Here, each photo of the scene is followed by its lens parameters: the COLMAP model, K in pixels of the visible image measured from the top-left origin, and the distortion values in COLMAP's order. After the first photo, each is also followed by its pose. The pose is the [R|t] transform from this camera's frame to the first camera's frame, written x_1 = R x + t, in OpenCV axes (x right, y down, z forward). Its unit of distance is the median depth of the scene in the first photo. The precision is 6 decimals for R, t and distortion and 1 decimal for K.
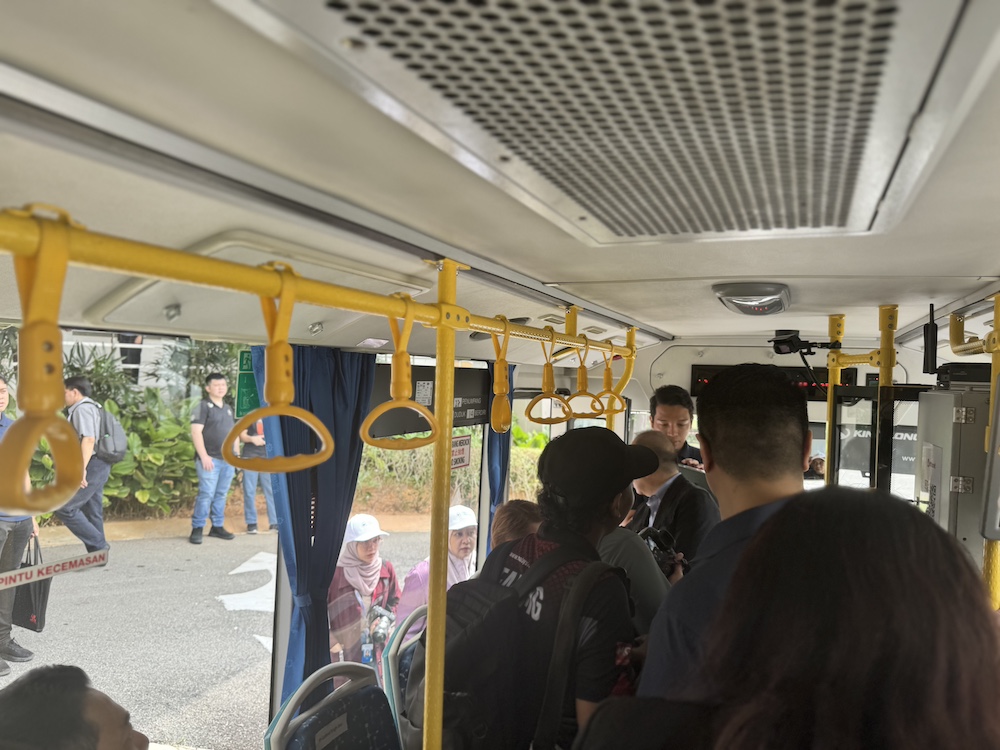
lens RADIAL K [[708.4, 0, 500.5], [0, 708.4, 376.4], [0, 0, 1]] dist [0.019666, -0.011261]
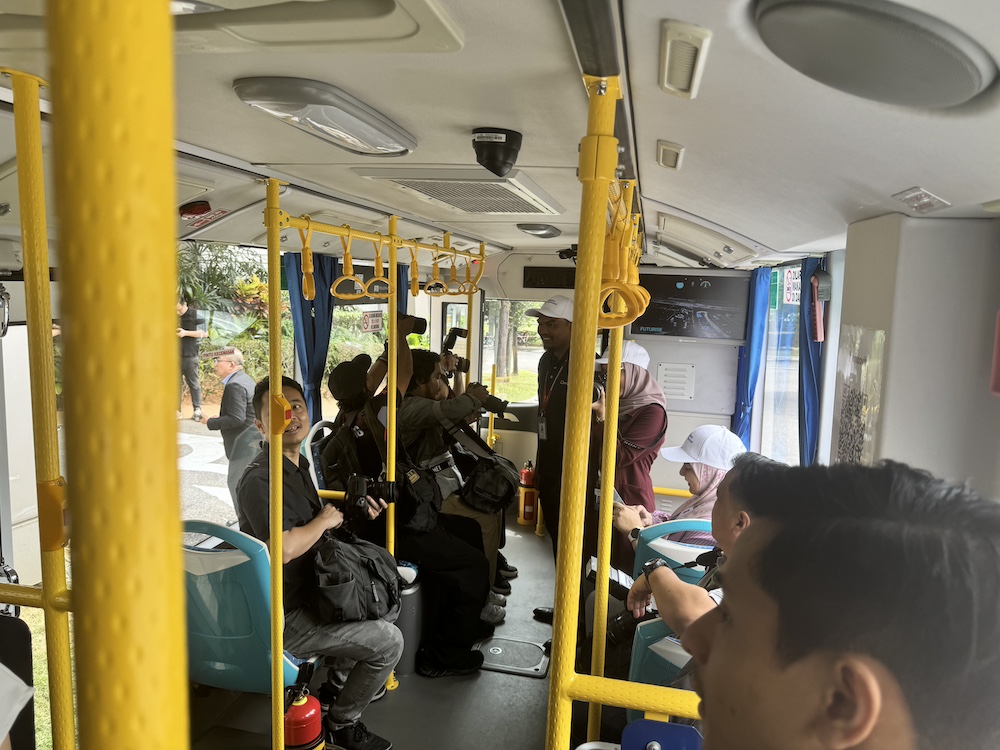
lens RADIAL K [[708.4, 0, 498.3], [0, 708.4, 373.8], [0, 0, 1]] dist [0.019666, -0.011261]
pose [[0.983402, -0.027684, 0.179317, -0.094913], [0.004868, 0.991961, 0.126448, 0.029934], [-0.181376, -0.123477, 0.975631, -0.757257]]
